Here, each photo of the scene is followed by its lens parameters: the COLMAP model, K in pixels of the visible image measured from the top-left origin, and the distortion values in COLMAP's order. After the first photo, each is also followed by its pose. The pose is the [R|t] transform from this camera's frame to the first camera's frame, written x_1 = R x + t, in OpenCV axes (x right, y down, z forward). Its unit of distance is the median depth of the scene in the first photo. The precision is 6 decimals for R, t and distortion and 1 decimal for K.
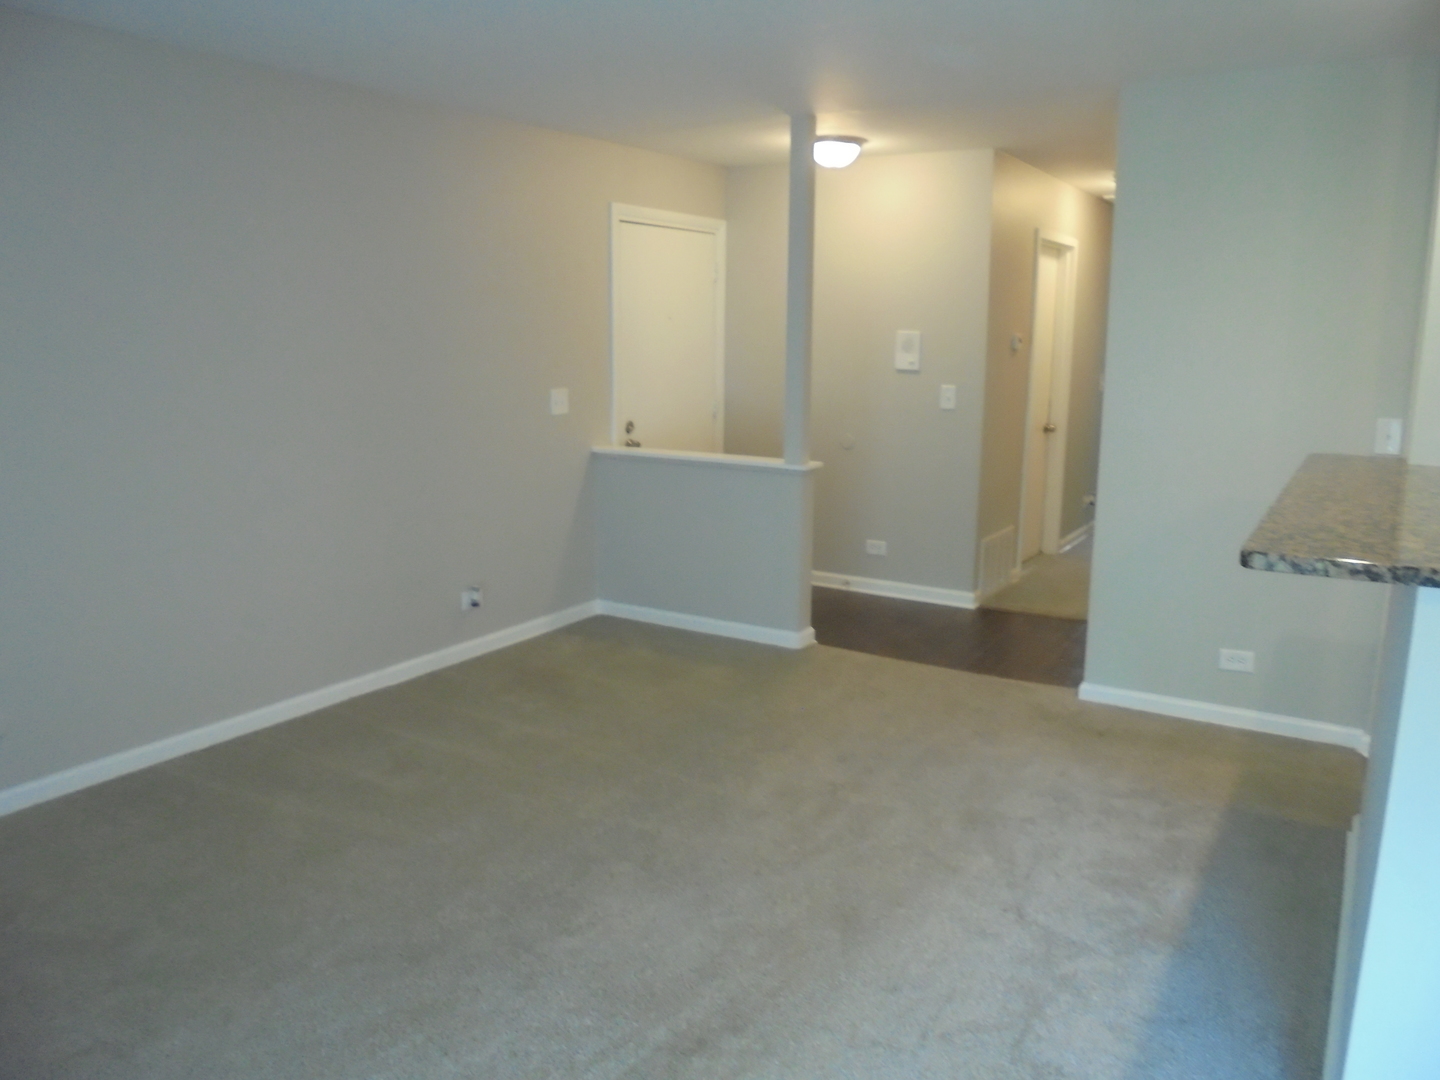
lens RADIAL K [[1083.2, 0, 720.8], [0, 1083.2, 546.6], [0, 0, 1]] dist [-0.123112, 0.098385]
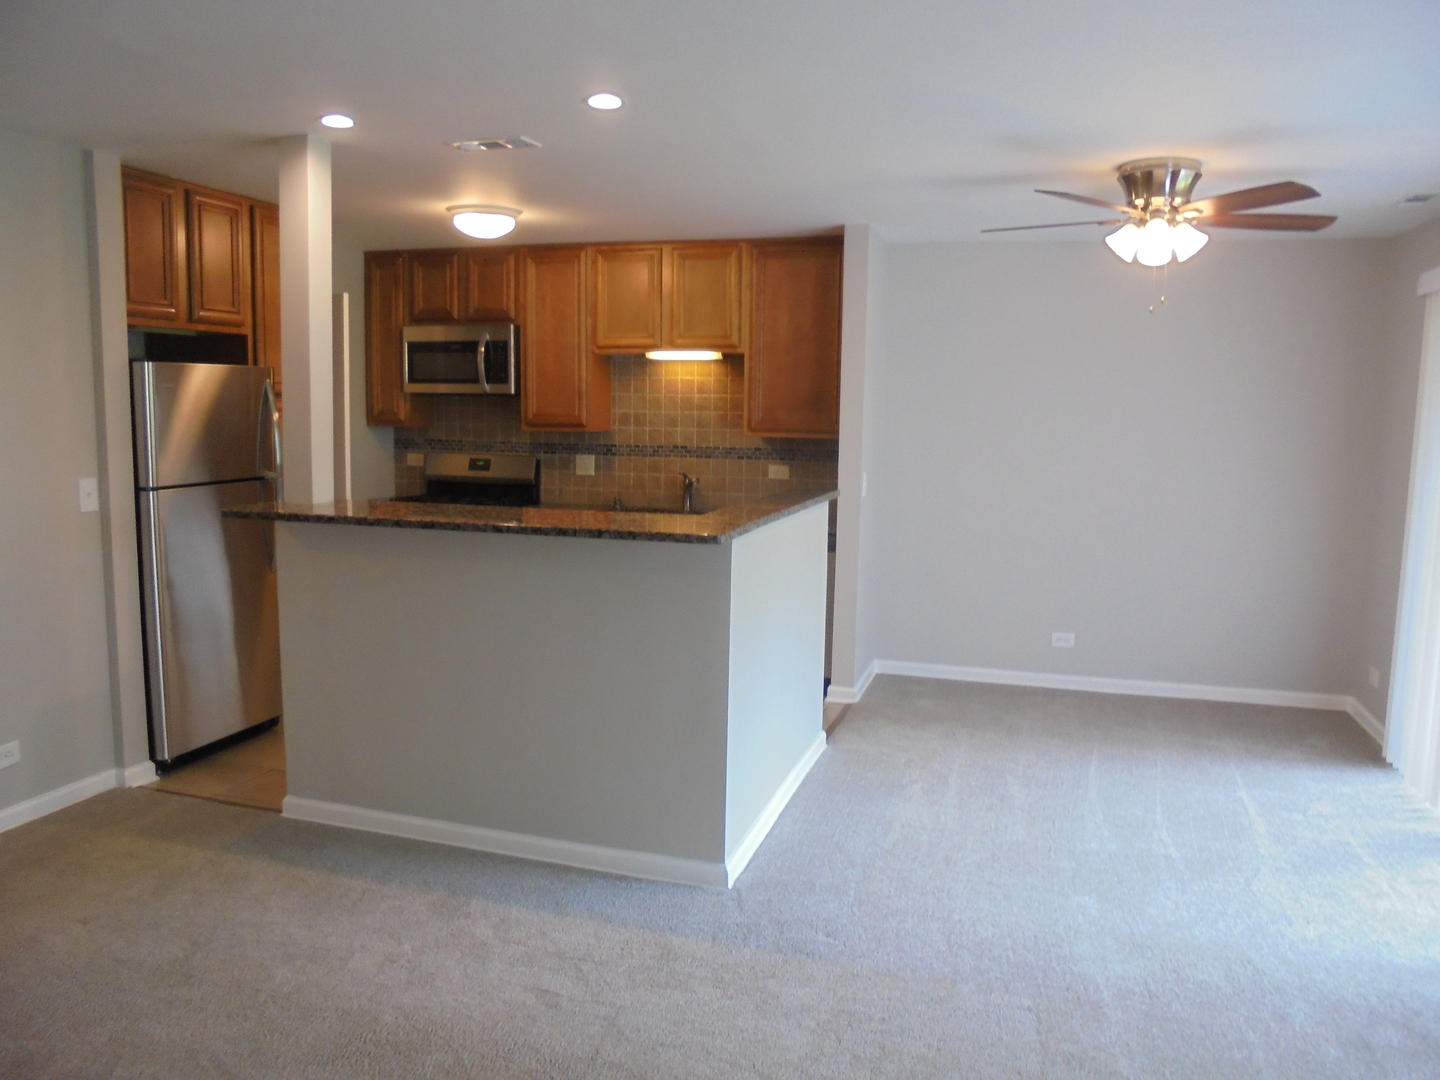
lens RADIAL K [[1083.2, 0, 716.7], [0, 1083.2, 539.2], [0, 0, 1]] dist [-0.123112, 0.098385]
pose [[-0.257322, -0.131778, 0.957298, -0.391344], [0.173359, 0.968290, 0.179890, -0.099546], [-0.950648, 0.212246, -0.226318, 0.443782]]
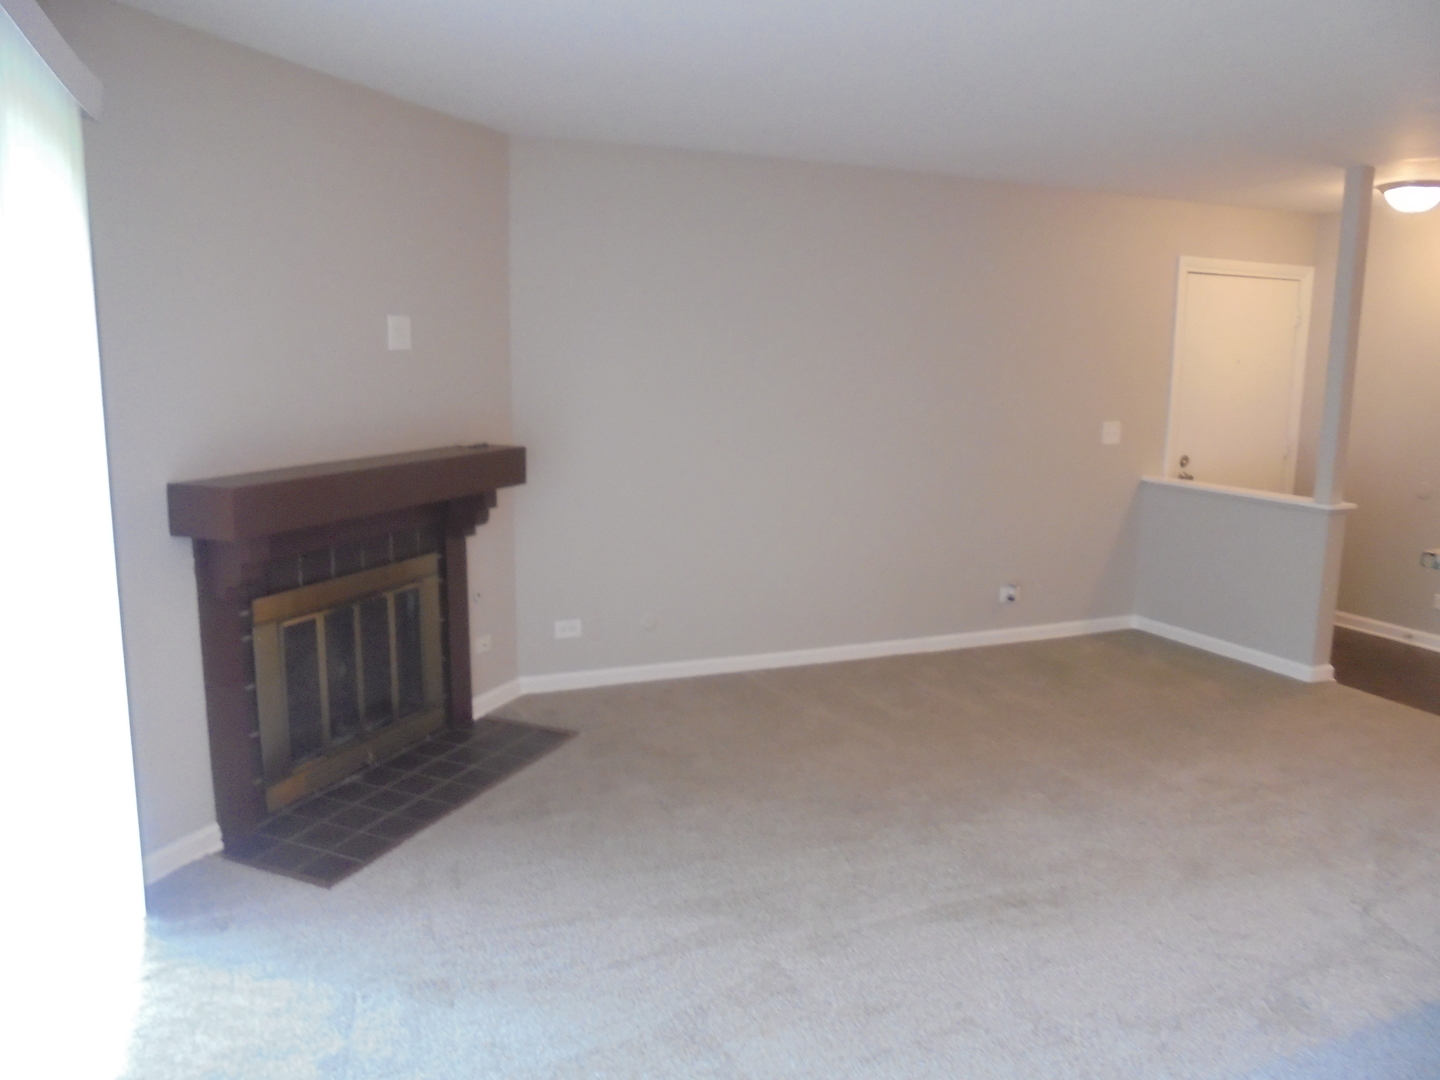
lens RADIAL K [[1083.2, 0, 726.2], [0, 1083.2, 539.6], [0, 0, 1]] dist [-0.123112, 0.098385]
pose [[0.818961, 0.096801, -0.565626, 0.163111], [-0.119734, 0.992800, -0.003454, 0.028541], [0.561219, 0.070553, 0.824655, -0.141589]]
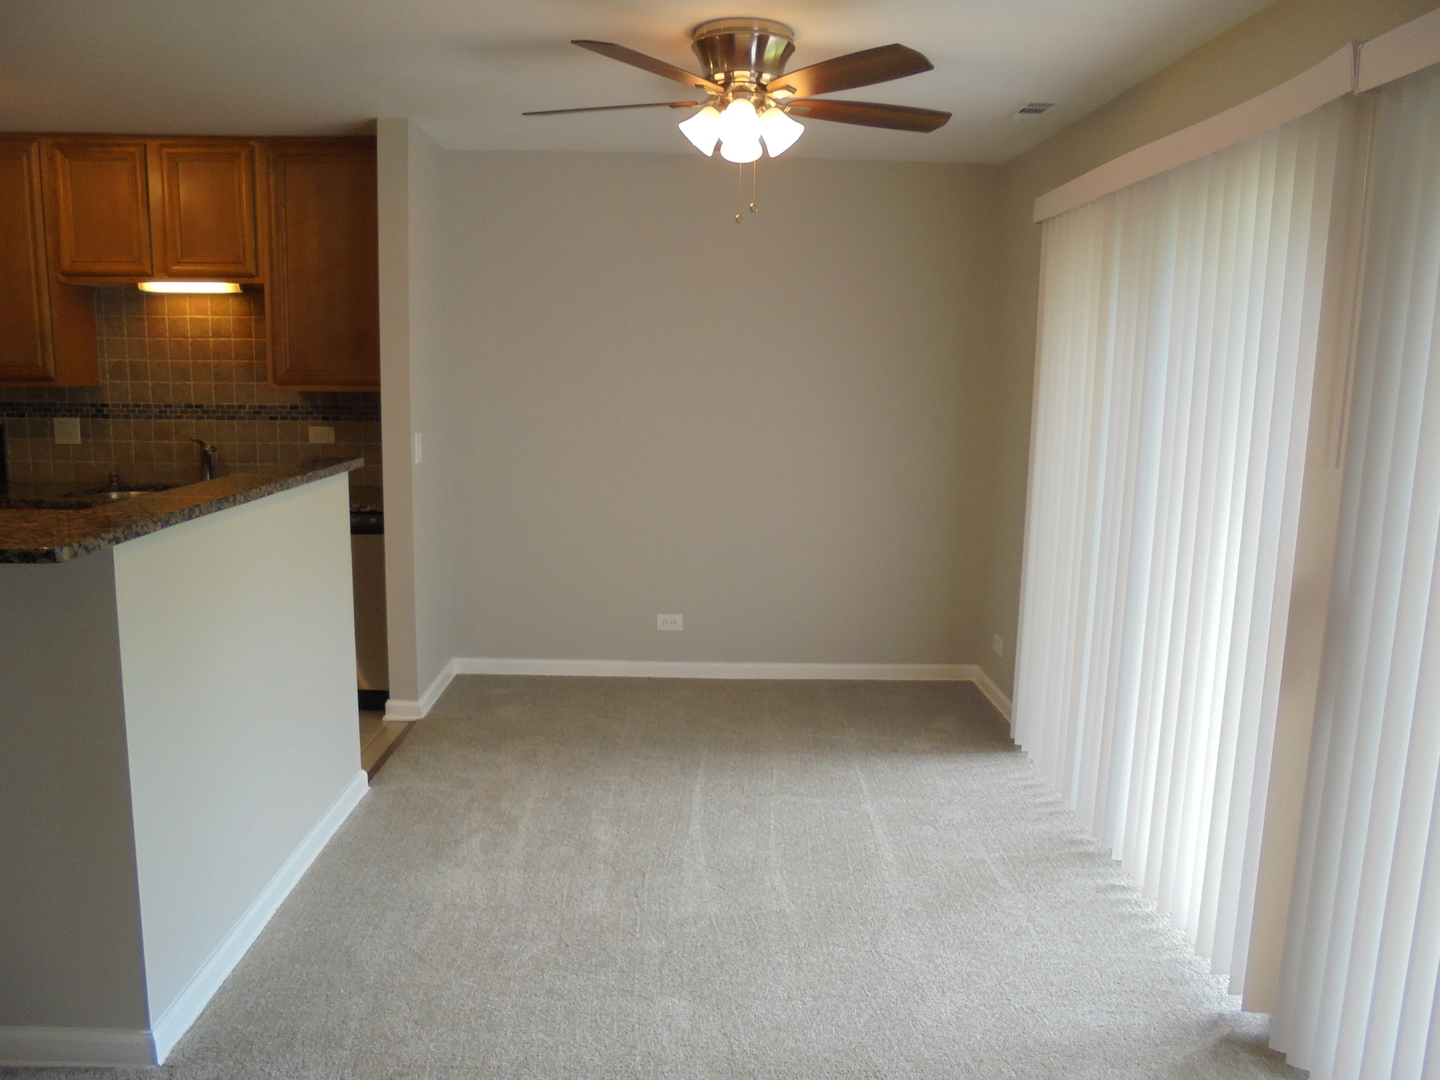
lens RADIAL K [[1083.2, 0, 723.2], [0, 1083.2, 538.6], [0, 0, 1]] dist [-0.123112, 0.098385]
pose [[-0.554585, -0.151035, 0.818306, -0.244002], [0.139672, 0.952543, 0.270471, -0.063616], [-0.820322, 0.264294, -0.507170, 0.306913]]
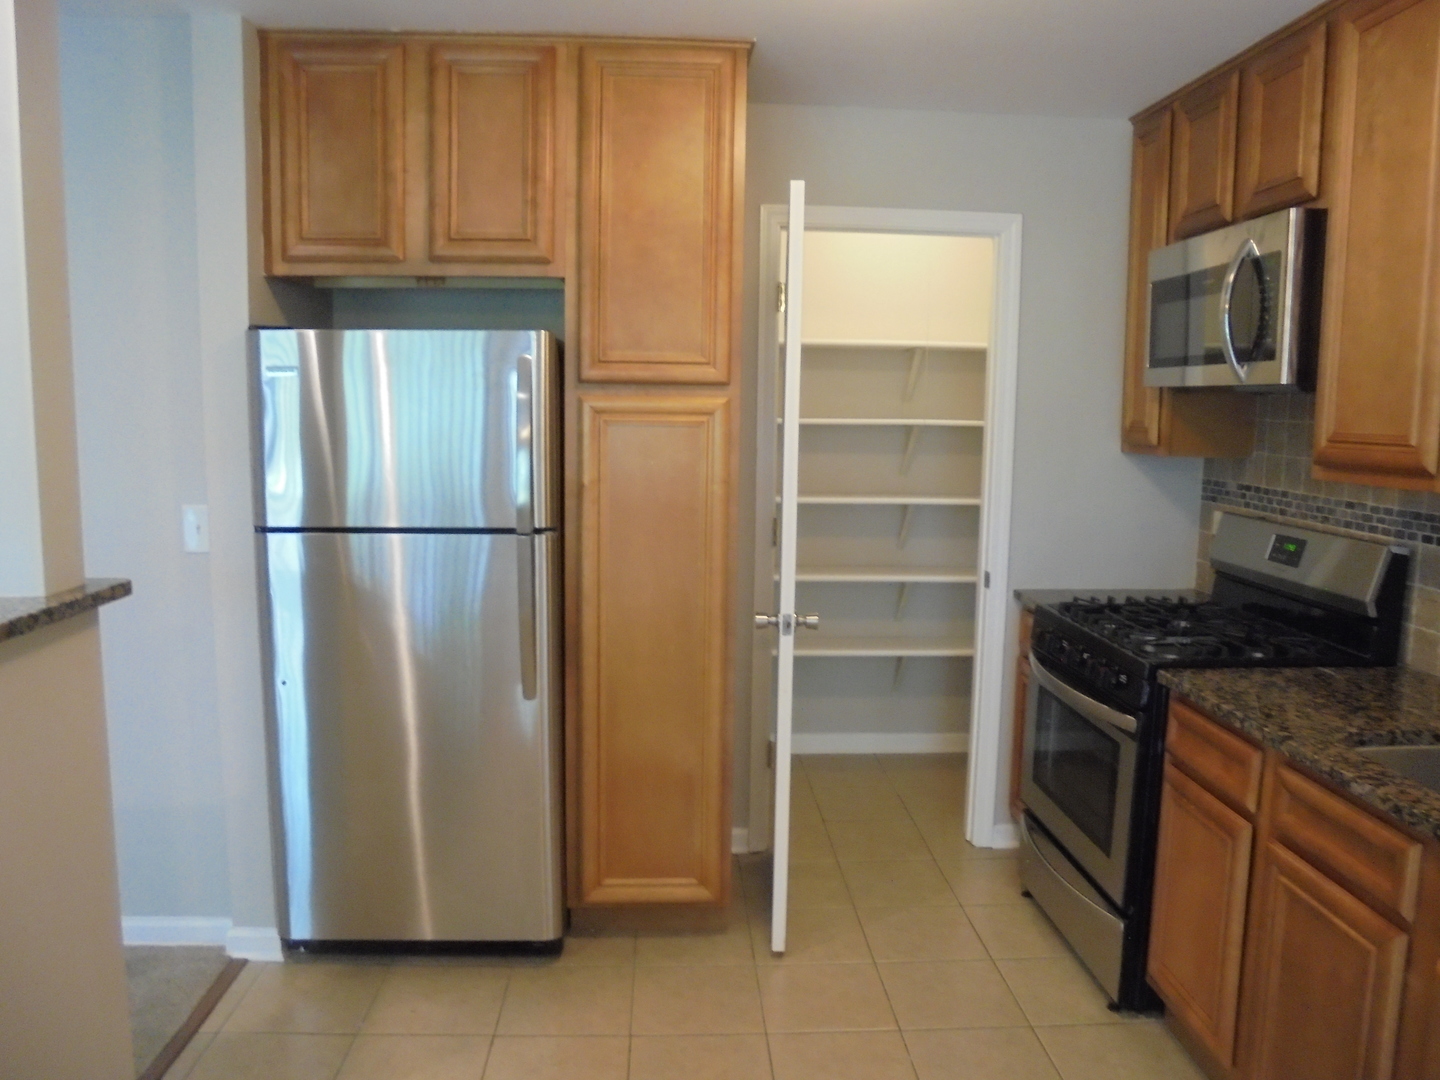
lens RADIAL K [[1083.2, 0, 719.1], [0, 1083.2, 537.0], [0, 0, 1]] dist [-0.123112, 0.098385]
pose [[0.817970, -0.068241, 0.571199, 0.354873], [0.105457, 0.993900, -0.032275, -0.025172], [-0.565512, 0.086637, 0.820177, 0.122988]]
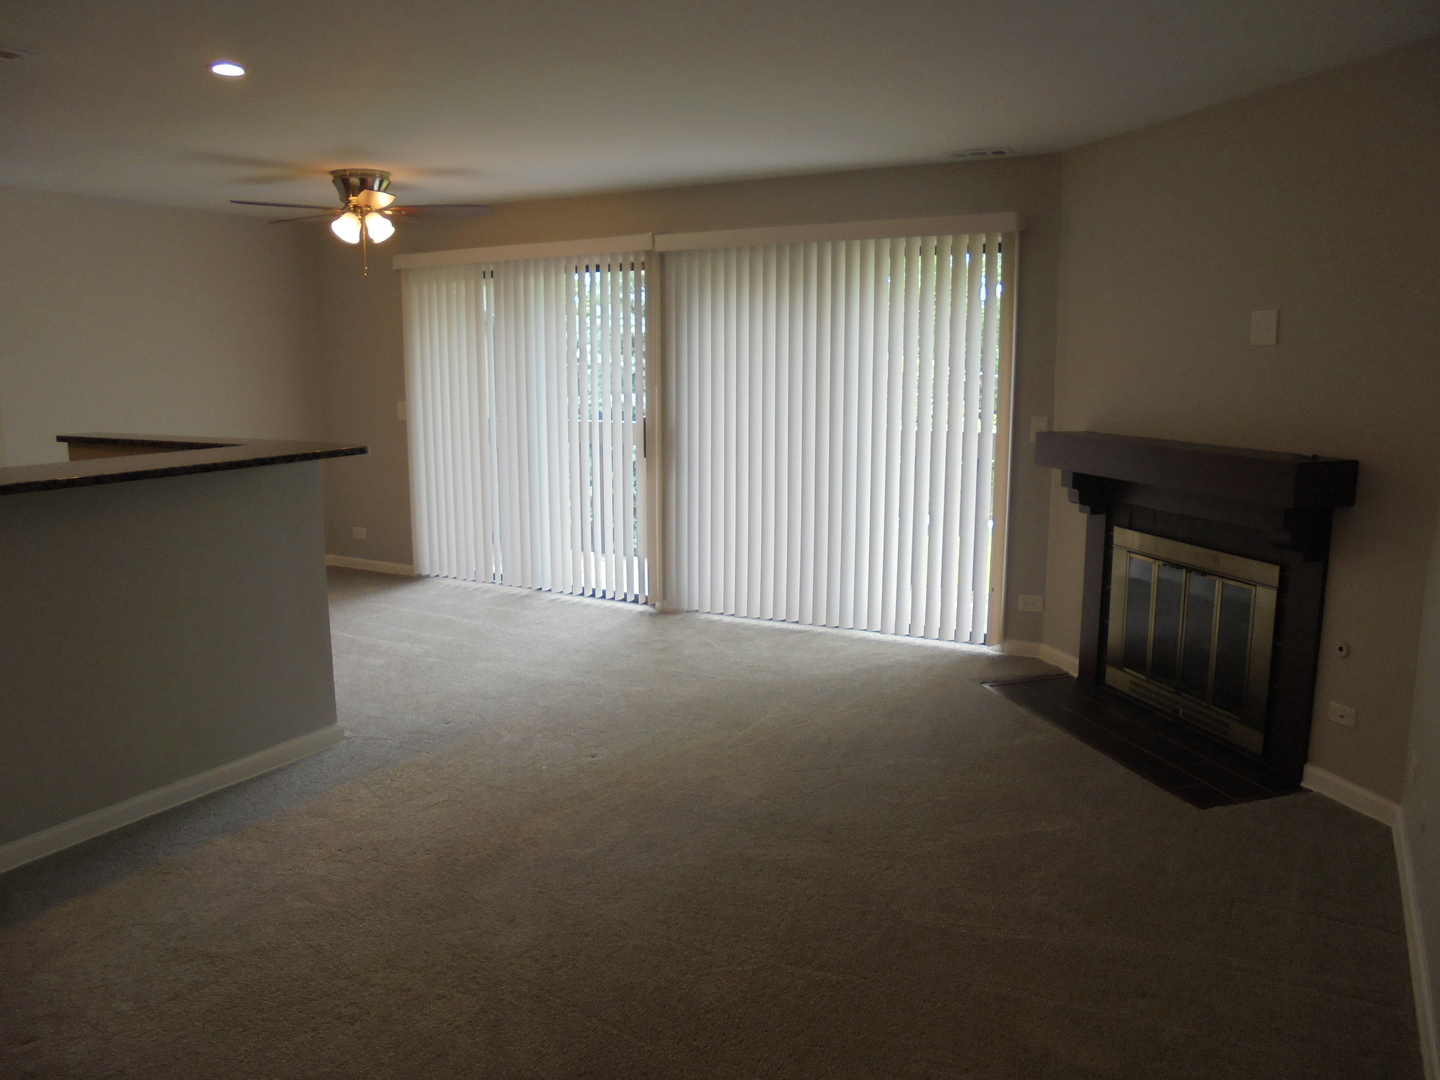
lens RADIAL K [[1083.2, 0, 707.5], [0, 1083.2, 547.7], [0, 0, 1]] dist [-0.123112, 0.098385]
pose [[-0.999258, 0.002676, -0.038431, -0.046122], [-0.011549, 0.930894, 0.365107, -0.204024], [0.036752, 0.365279, -0.930172, 1.026868]]
